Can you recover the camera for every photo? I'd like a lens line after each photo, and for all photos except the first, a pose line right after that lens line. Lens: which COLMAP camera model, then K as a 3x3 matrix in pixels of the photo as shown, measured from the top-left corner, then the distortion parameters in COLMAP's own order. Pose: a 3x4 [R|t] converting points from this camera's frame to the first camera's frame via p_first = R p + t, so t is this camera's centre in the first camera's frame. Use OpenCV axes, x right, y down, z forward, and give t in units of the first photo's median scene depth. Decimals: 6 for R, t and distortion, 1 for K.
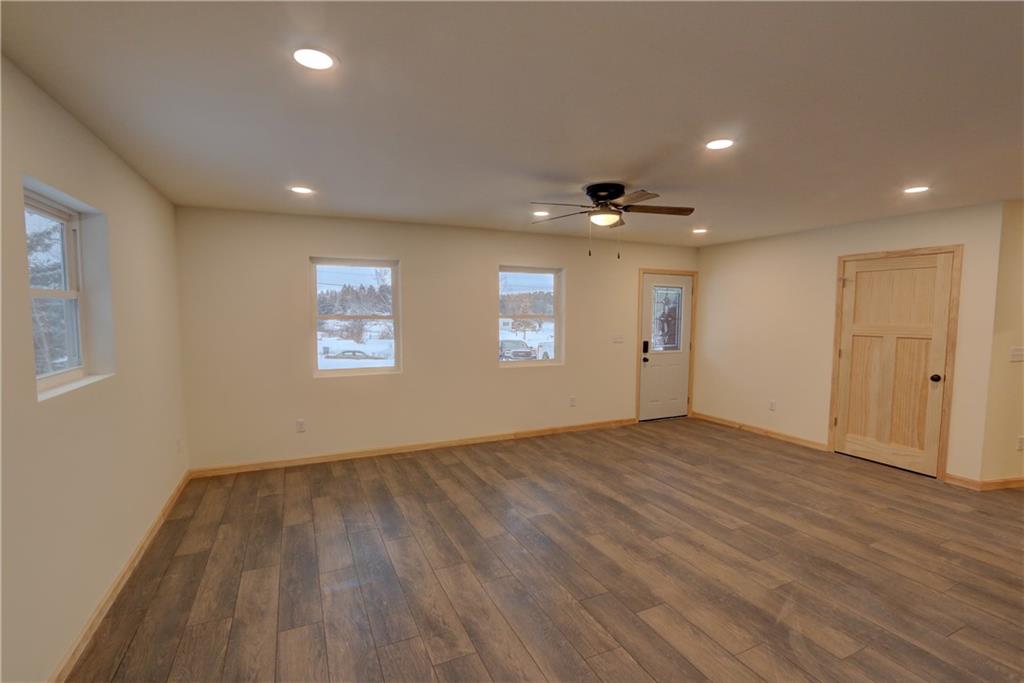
lens RADIAL K [[468.7, 0, 512.6], [0, 468.7, 347.1], [0, 0, 1]] dist [-0.017996, 0.001518]
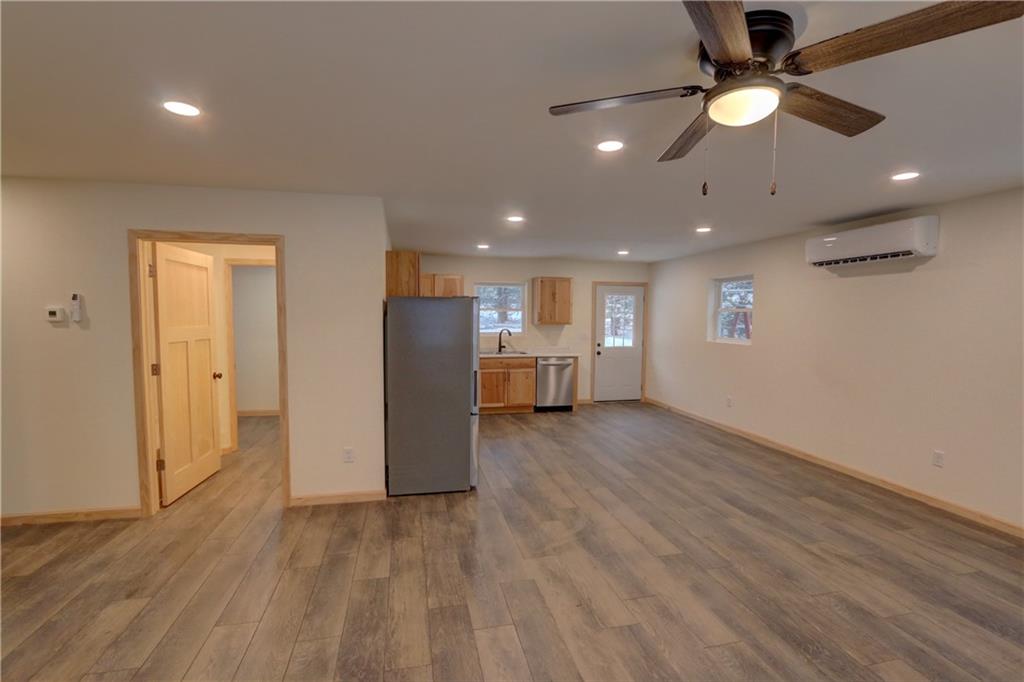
lens RADIAL K [[468.7, 0, 512.6], [0, 468.7, 346.6], [0, 0, 1]] dist [-0.017996, 0.001518]
pose [[-0.976821, -0.024376, 0.212665, 0.254414], [0.006627, 0.989575, 0.143866, -0.094090], [-0.213955, 0.141941, -0.966476, 1.234496]]
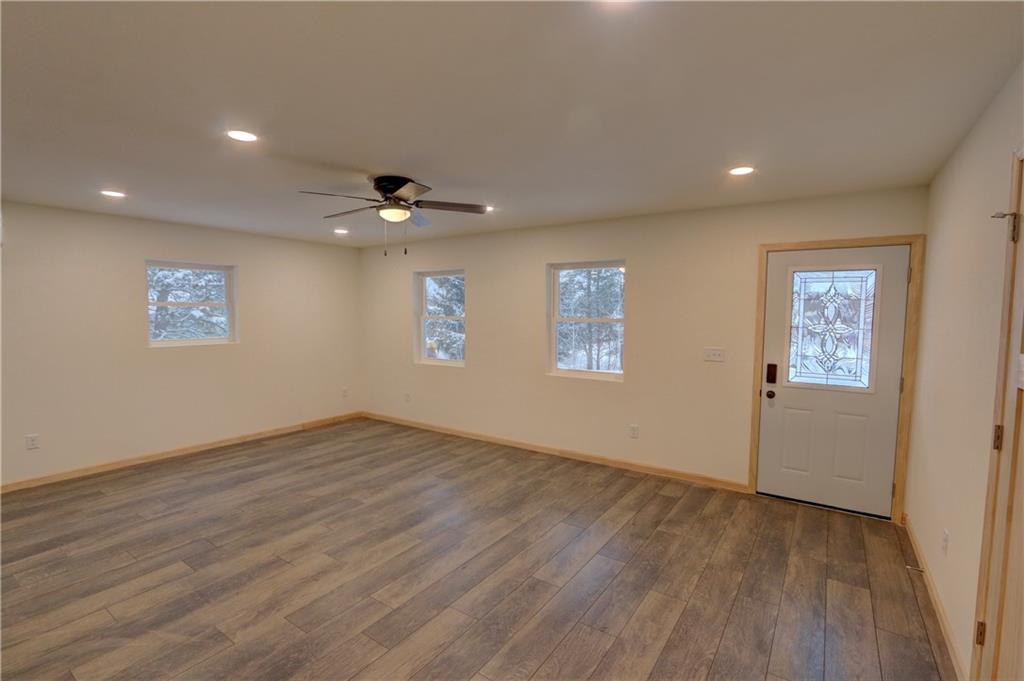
lens RADIAL K [[468.7, 0, 512.6], [0, 468.7, 346.1], [0, 0, 1]] dist [-0.017996, 0.001518]
pose [[0.506200, 0.062286, -0.860164, 0.935270], [-0.069911, 0.997070, 0.031058, -0.045557], [0.859578, 0.044414, 0.509071, 0.605172]]
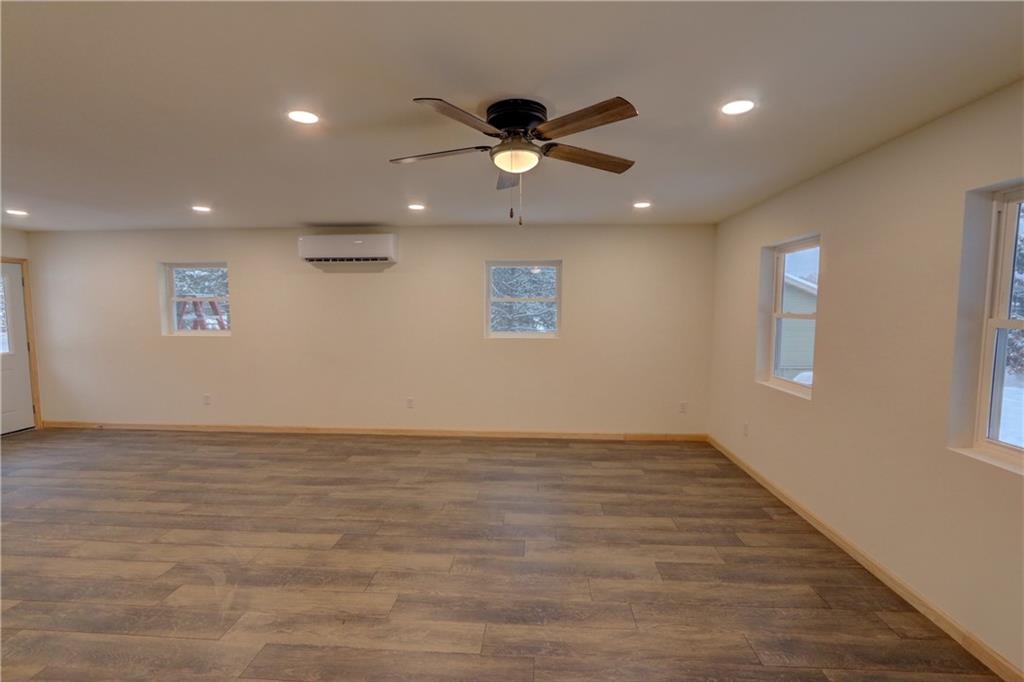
lens RADIAL K [[468.7, 0, 512.6], [0, 468.7, 346.6], [0, 0, 1]] dist [-0.017996, 0.001518]
pose [[-0.477655, 0.070786, -0.875691, 0.635564], [-0.071391, 0.990325, 0.118994, -0.081355], [0.875642, 0.119354, -0.467980, 1.085721]]
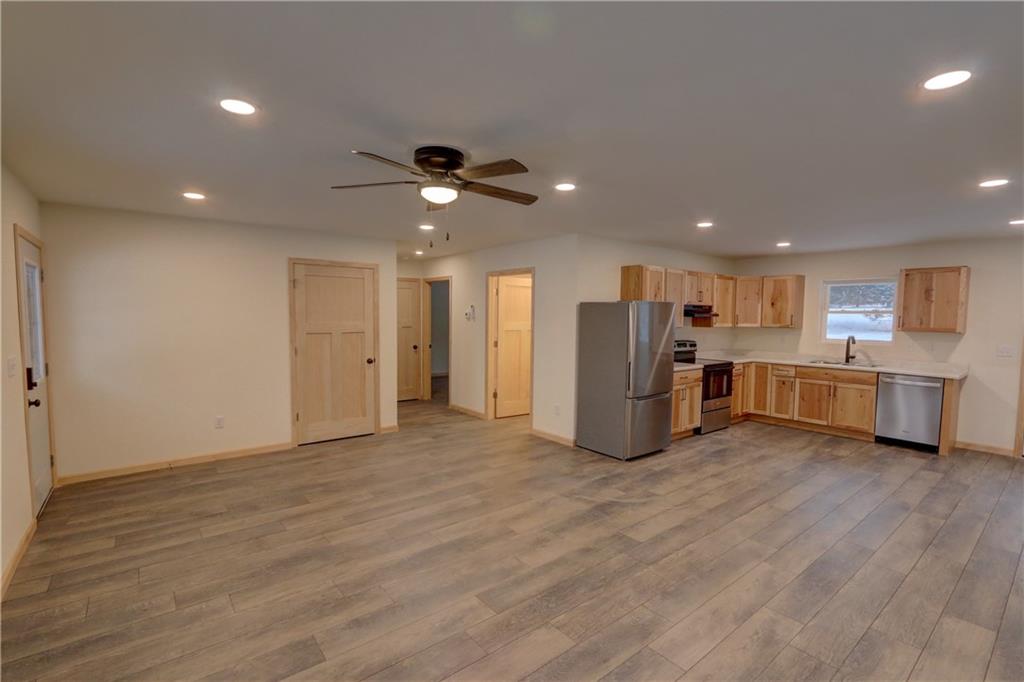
lens RADIAL K [[468.7, 0, 512.6], [0, 468.7, 346.6], [0, 0, 1]] dist [-0.017996, 0.001518]
pose [[-0.234578, -0.073050, 0.969349, -0.494014], [0.064417, 0.993813, 0.090482, -0.070473], [-0.969961, 0.083668, -0.228421, 0.886589]]
